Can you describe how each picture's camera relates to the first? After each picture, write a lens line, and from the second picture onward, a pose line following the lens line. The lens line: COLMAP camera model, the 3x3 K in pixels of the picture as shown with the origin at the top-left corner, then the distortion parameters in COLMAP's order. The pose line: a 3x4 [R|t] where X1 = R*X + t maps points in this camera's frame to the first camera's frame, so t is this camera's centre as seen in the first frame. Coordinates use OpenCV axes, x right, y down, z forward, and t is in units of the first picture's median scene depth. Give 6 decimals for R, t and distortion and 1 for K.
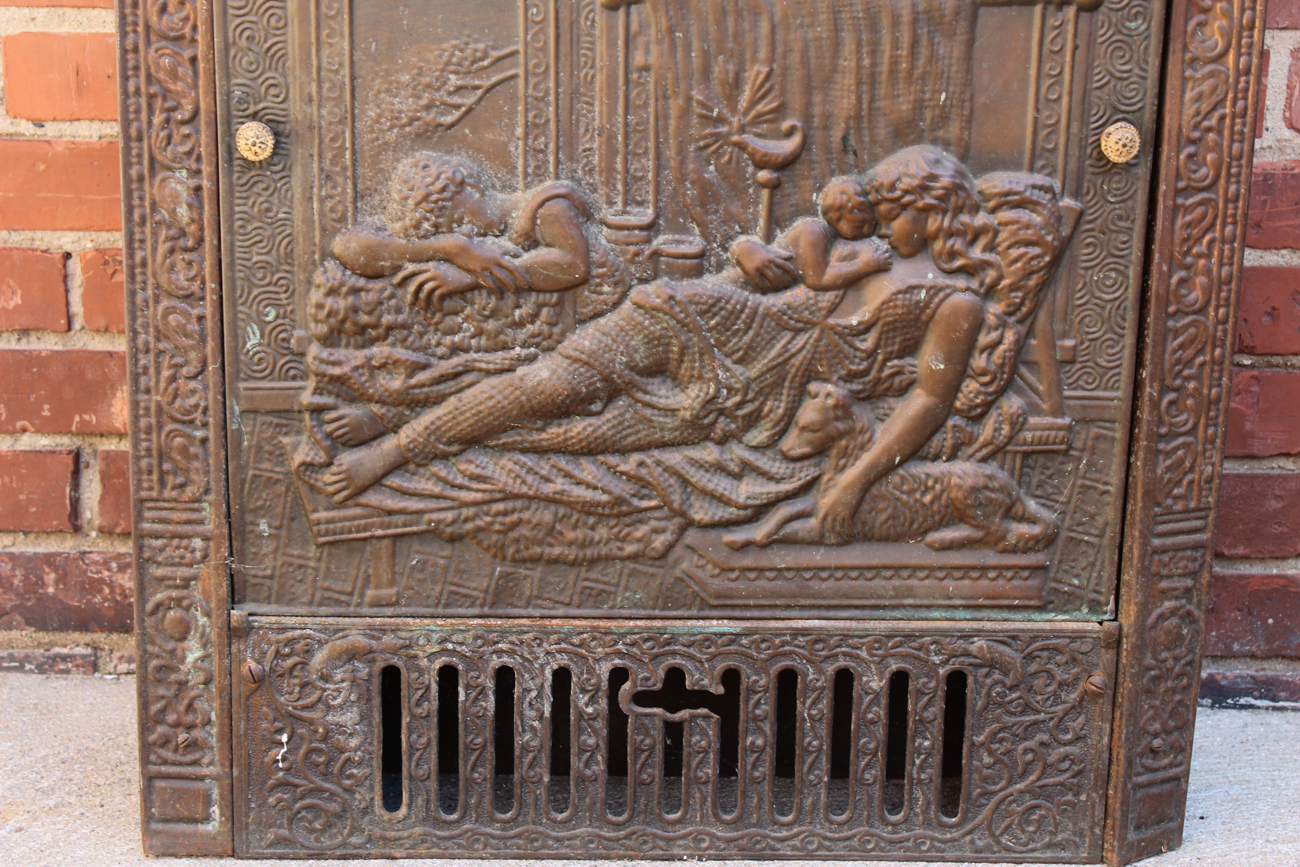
lens RADIAL K [[2400.5, 0, 666.9], [0, 2400.5, 446.3], [0, 0, 1]] dist [0.005025, 0.219150]
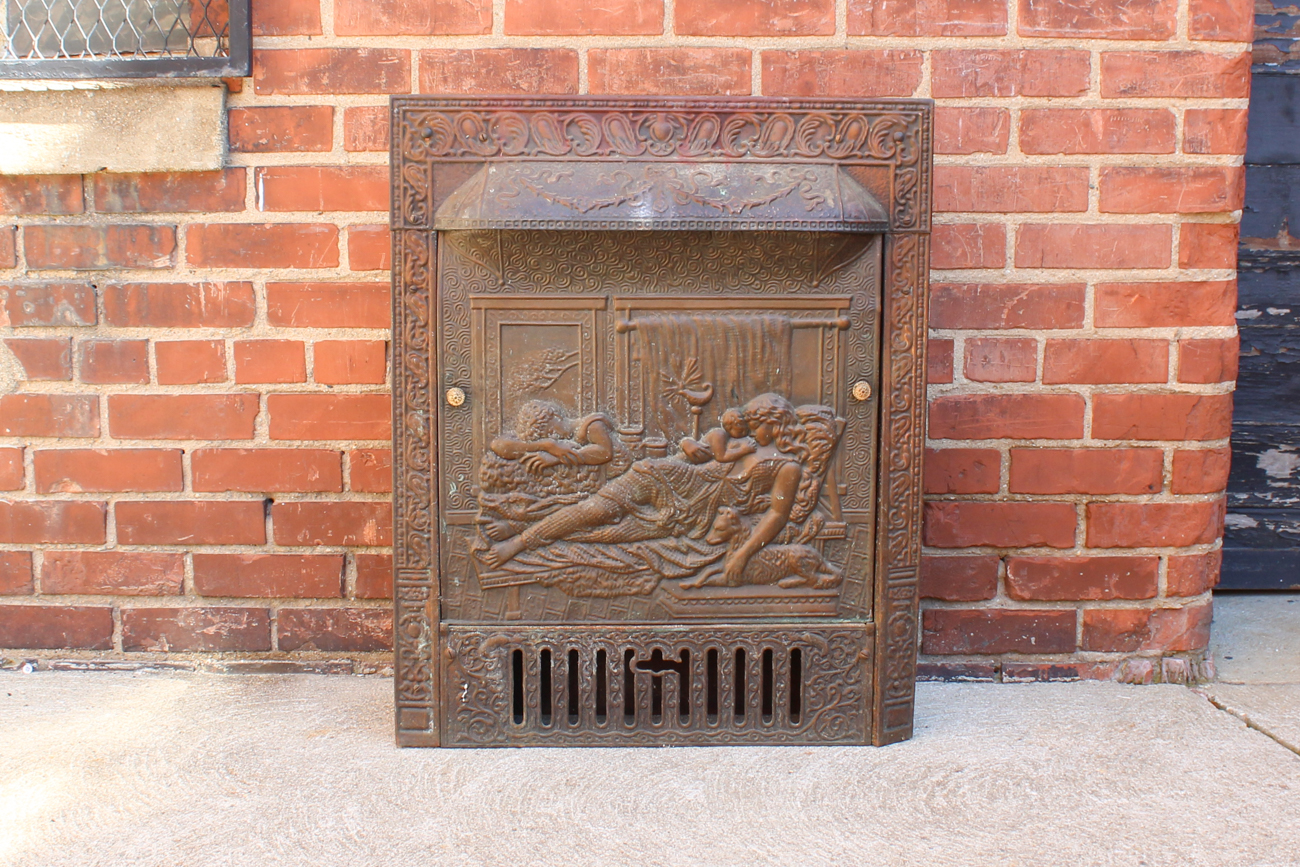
lens RADIAL K [[2124.6, 0, 672.6], [0, 2124.6, 359.4], [0, 0, 1]] dist [-0.171378, 0.132958]
pose [[0.999872, -0.015927, 0.001739, 0.017830], [0.016019, 0.992007, -0.125160, 0.075922], [0.000269, 0.125171, 0.992135, -0.837156]]
